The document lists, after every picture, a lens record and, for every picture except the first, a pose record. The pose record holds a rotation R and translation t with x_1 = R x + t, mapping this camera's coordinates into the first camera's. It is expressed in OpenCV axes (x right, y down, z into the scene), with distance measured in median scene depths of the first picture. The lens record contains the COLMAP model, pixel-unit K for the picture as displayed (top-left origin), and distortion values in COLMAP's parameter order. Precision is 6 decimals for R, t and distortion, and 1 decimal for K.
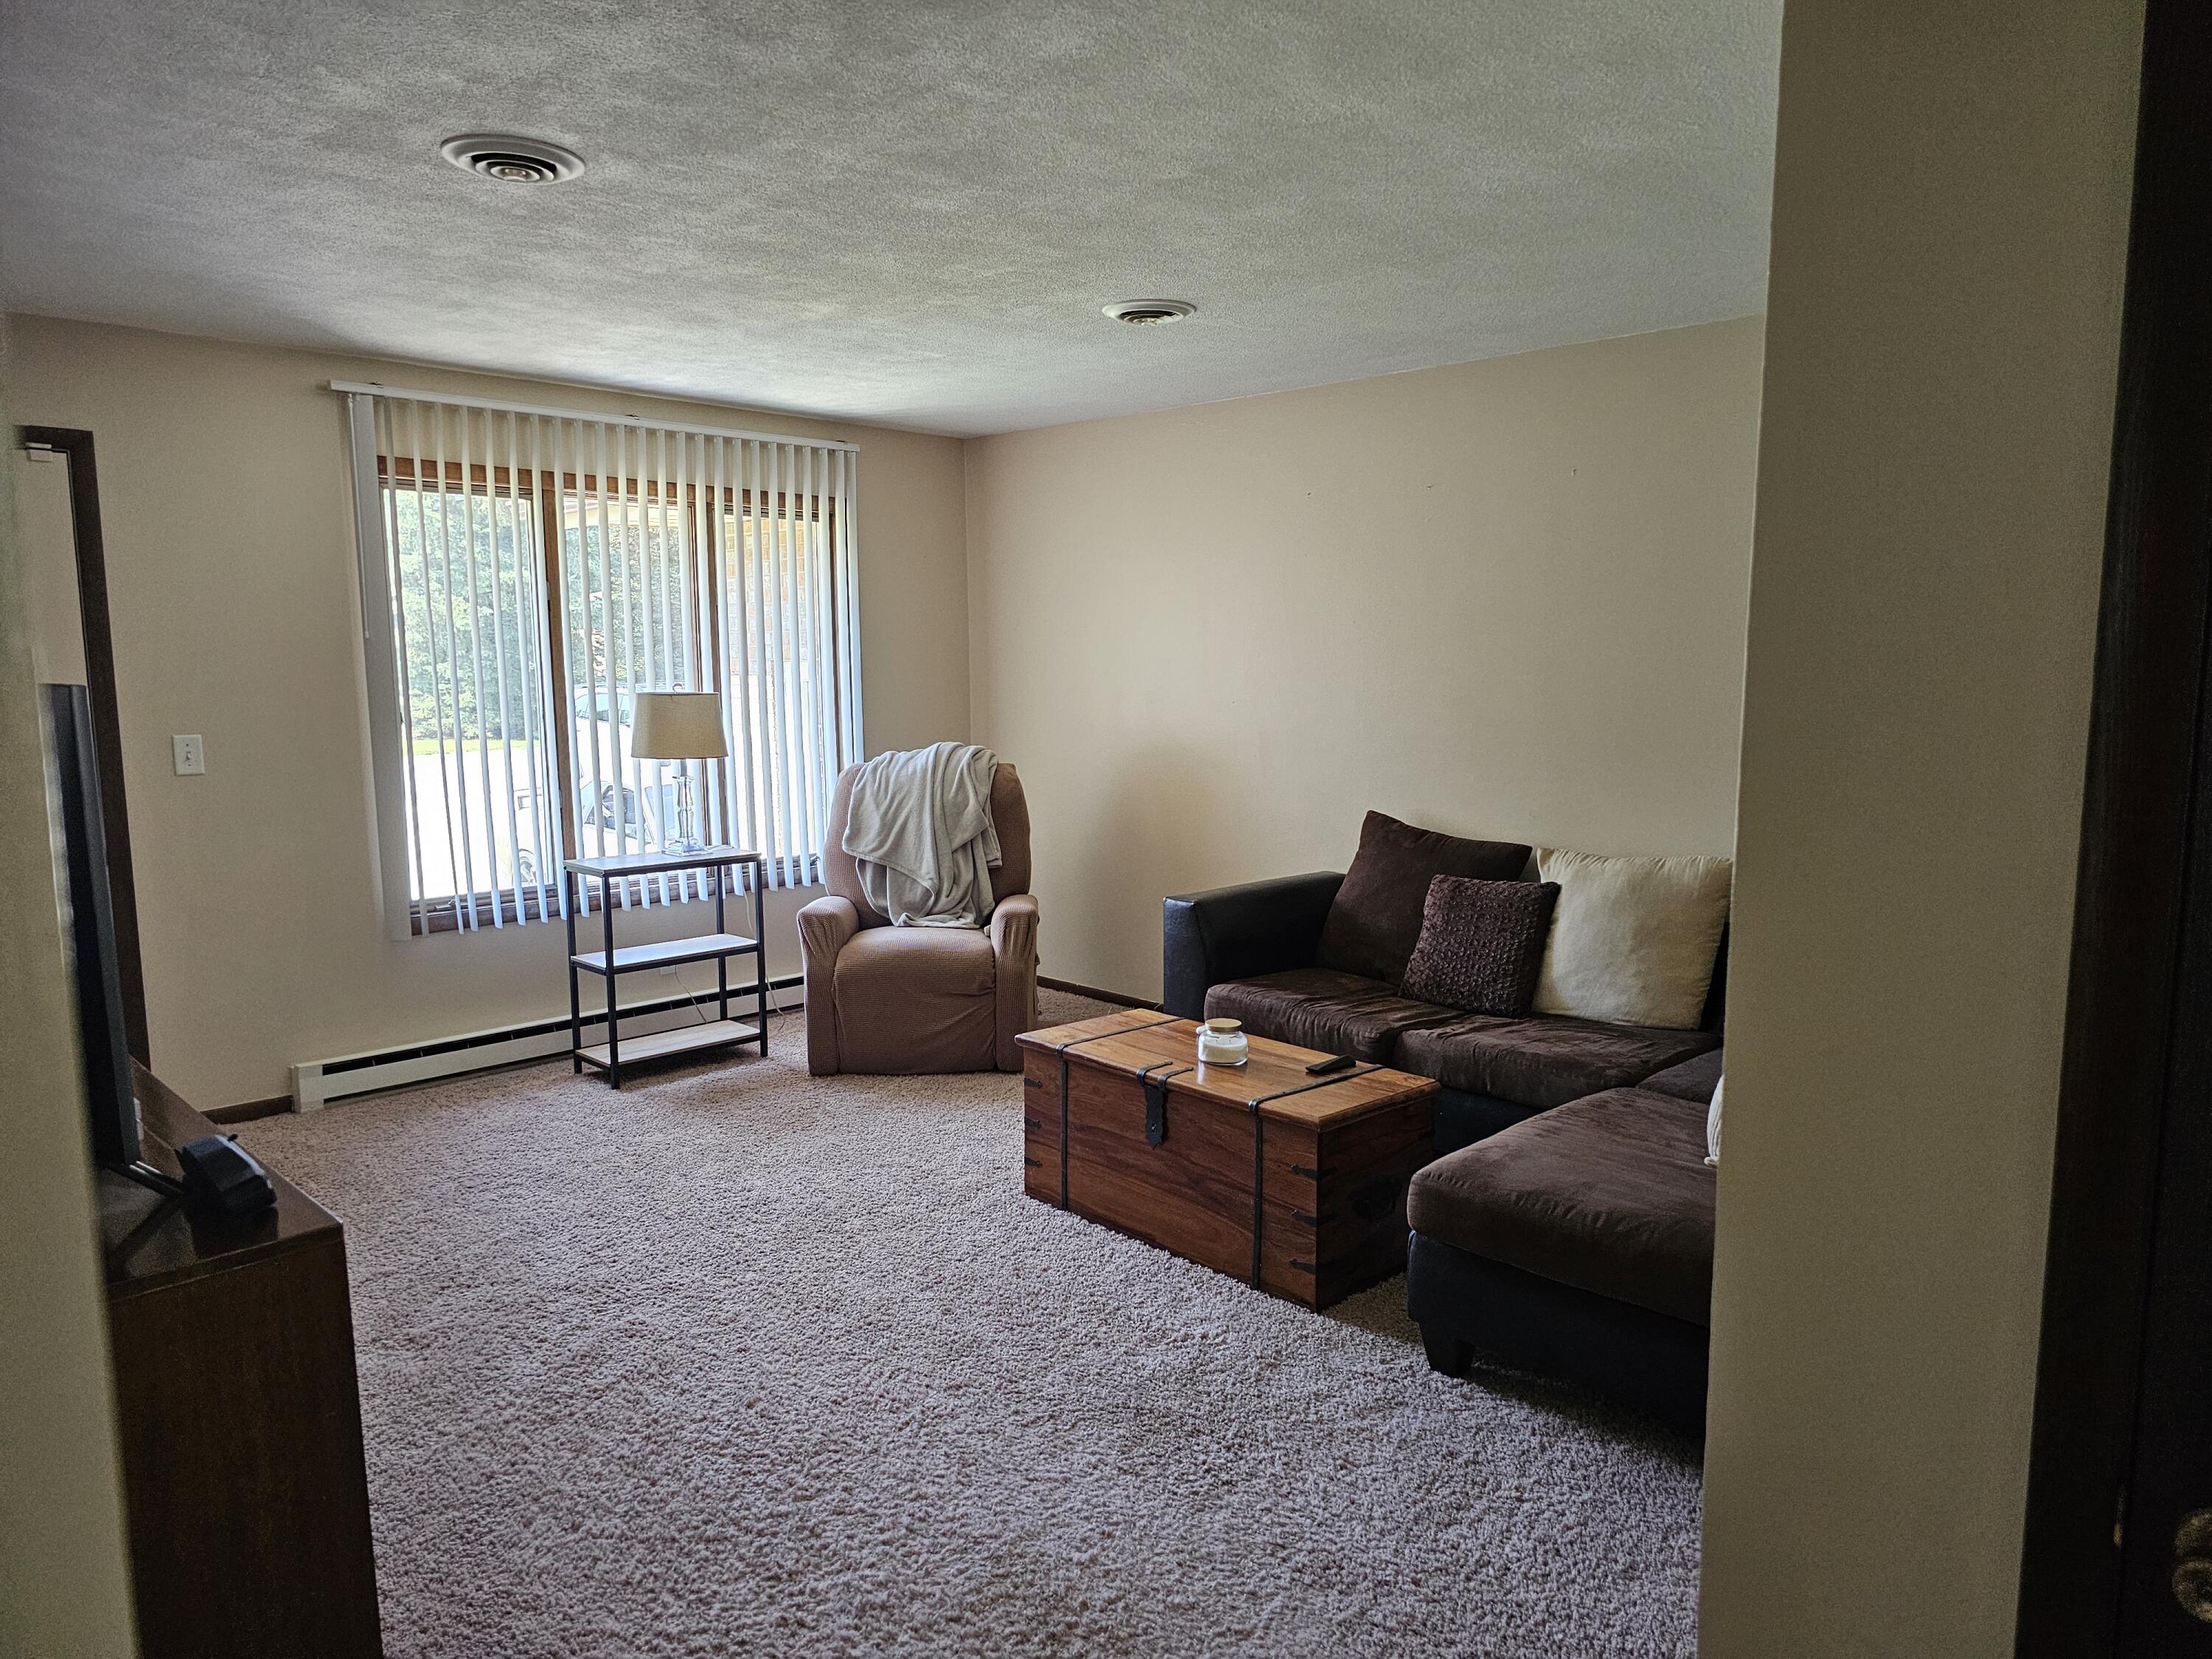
lens RADIAL K [[1492.1, 0, 1106.0], [0, 1492.1, 829.5], [0, 0, 1]] dist [0.001779, -0.036606]
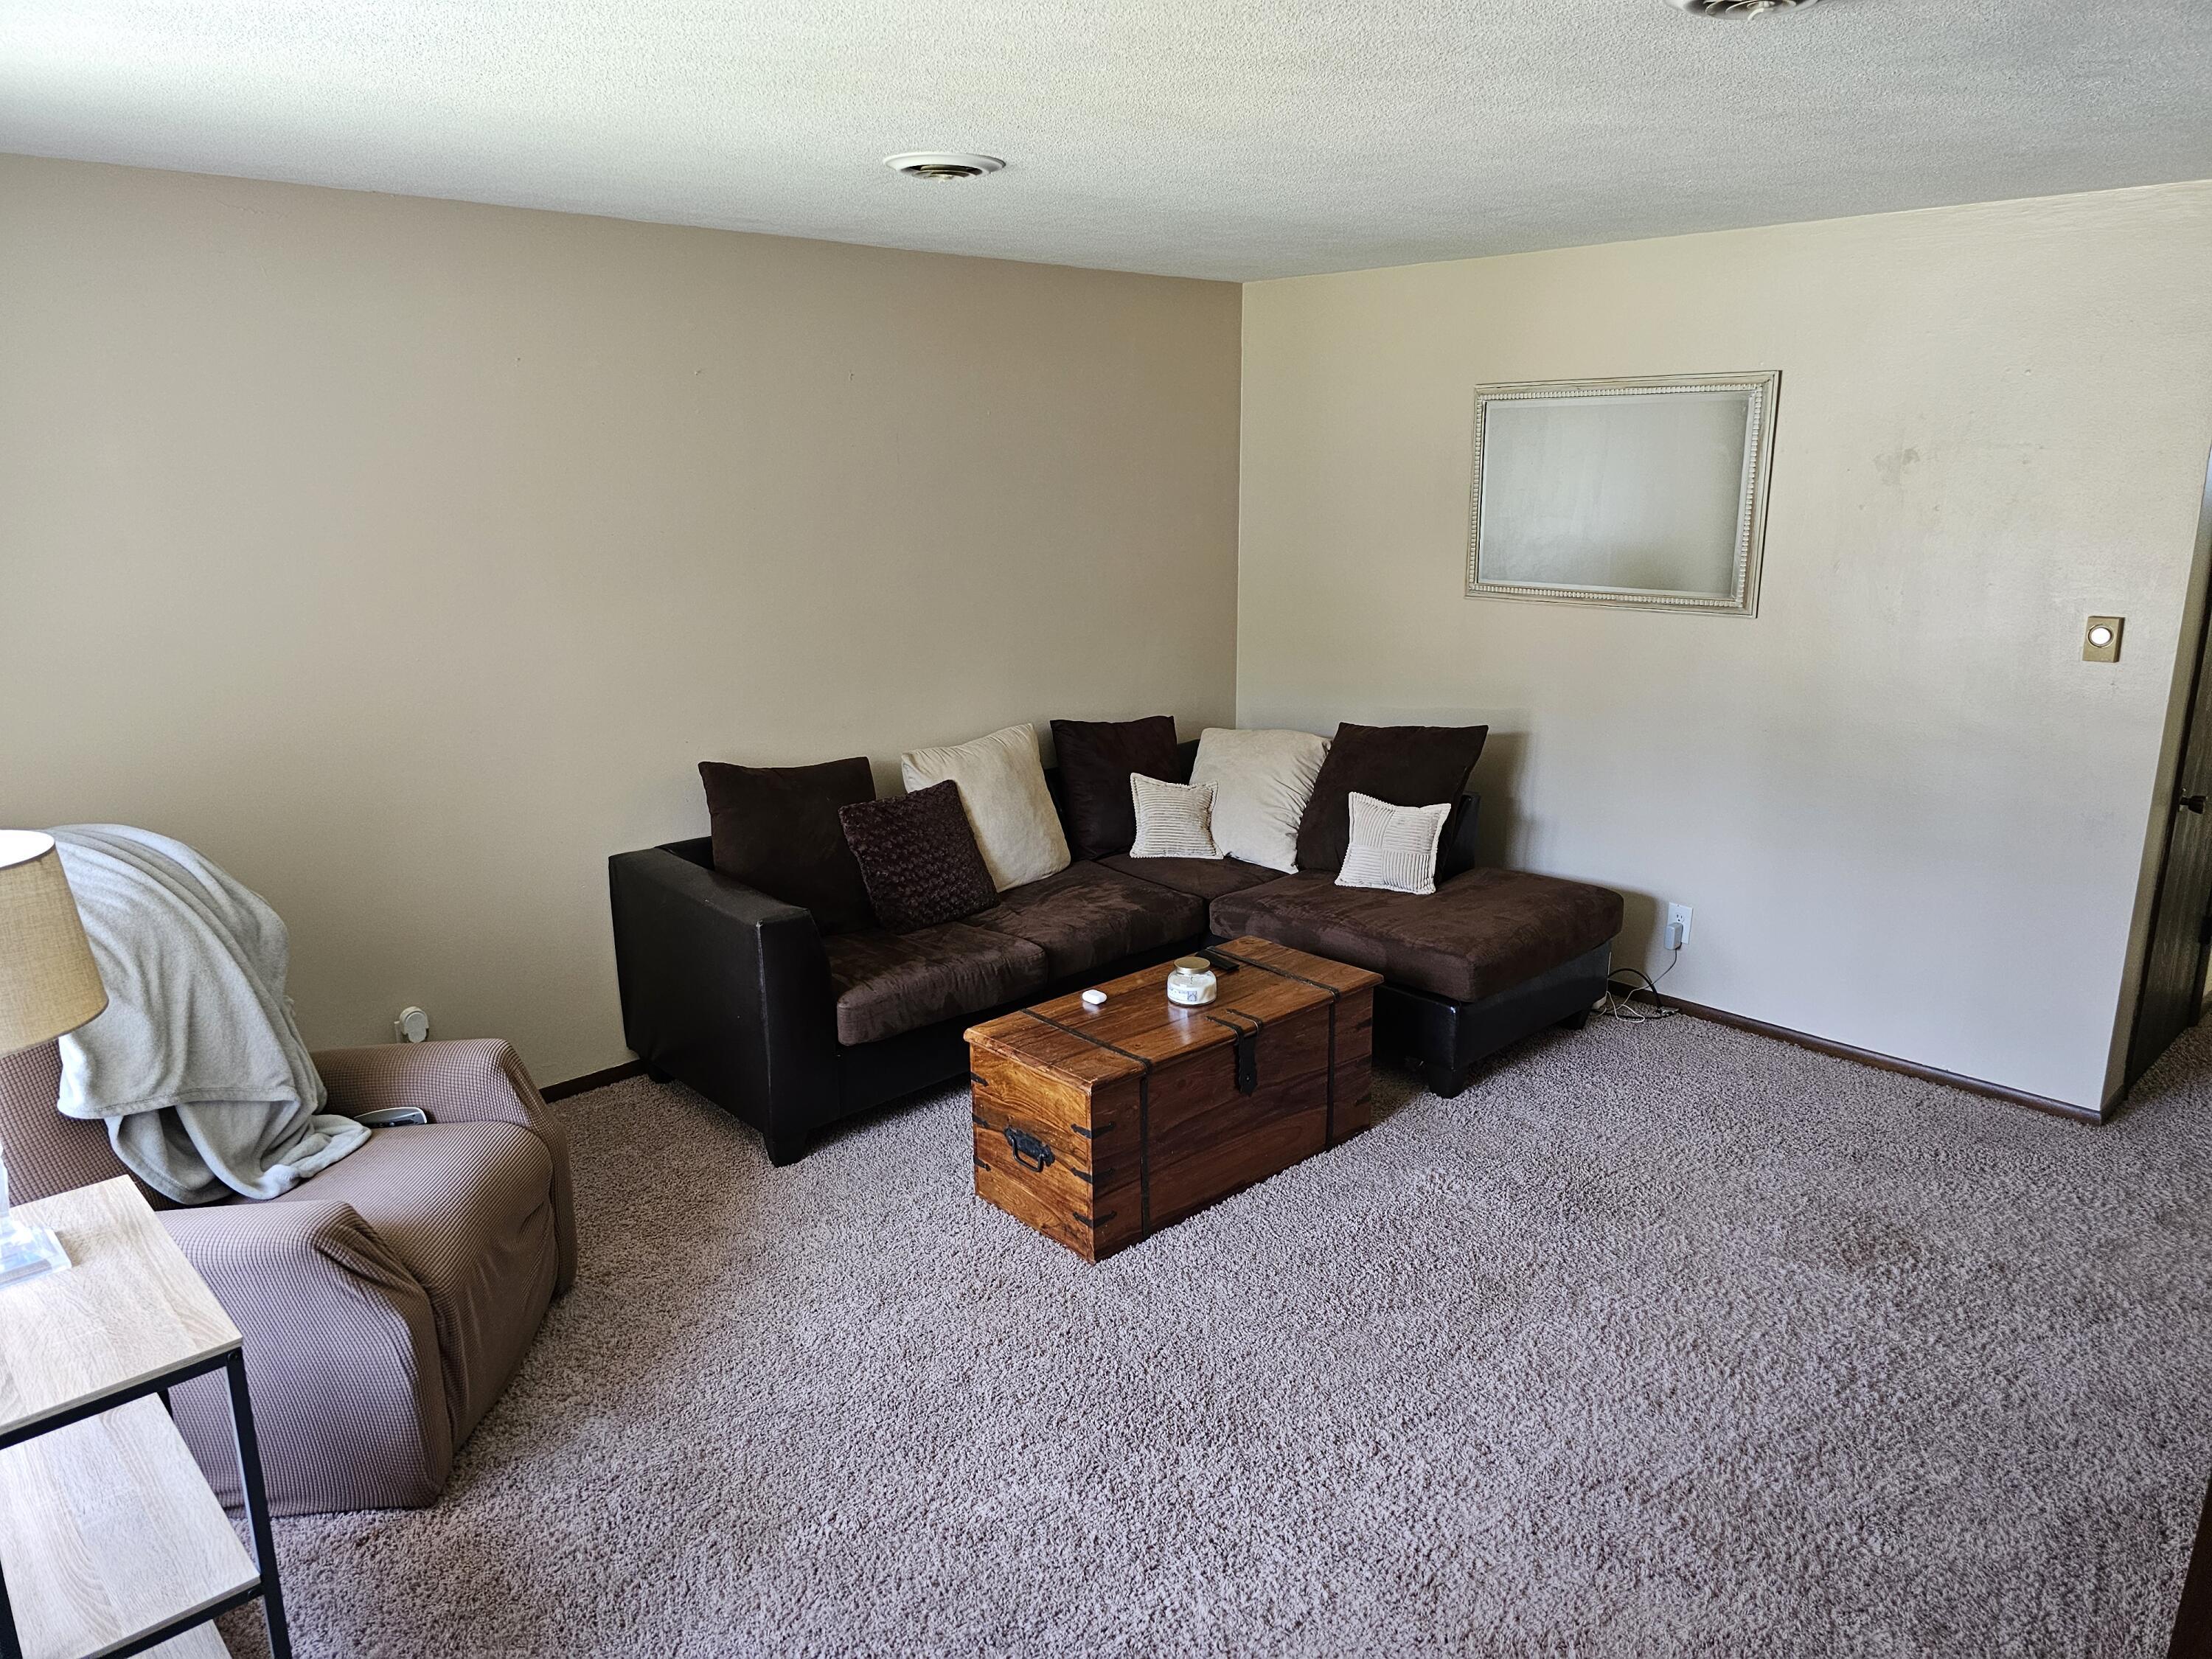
lens RADIAL K [[1492.1, 0, 1106.0], [0, 1492.1, 829.5], [0, 0, 1]] dist [0.001779, -0.036606]
pose [[0.030024, -0.256121, 0.966178, -0.826806], [0.127705, 0.959675, 0.250428, -0.203763], [-0.991358, 0.115867, 0.061521, 0.943320]]
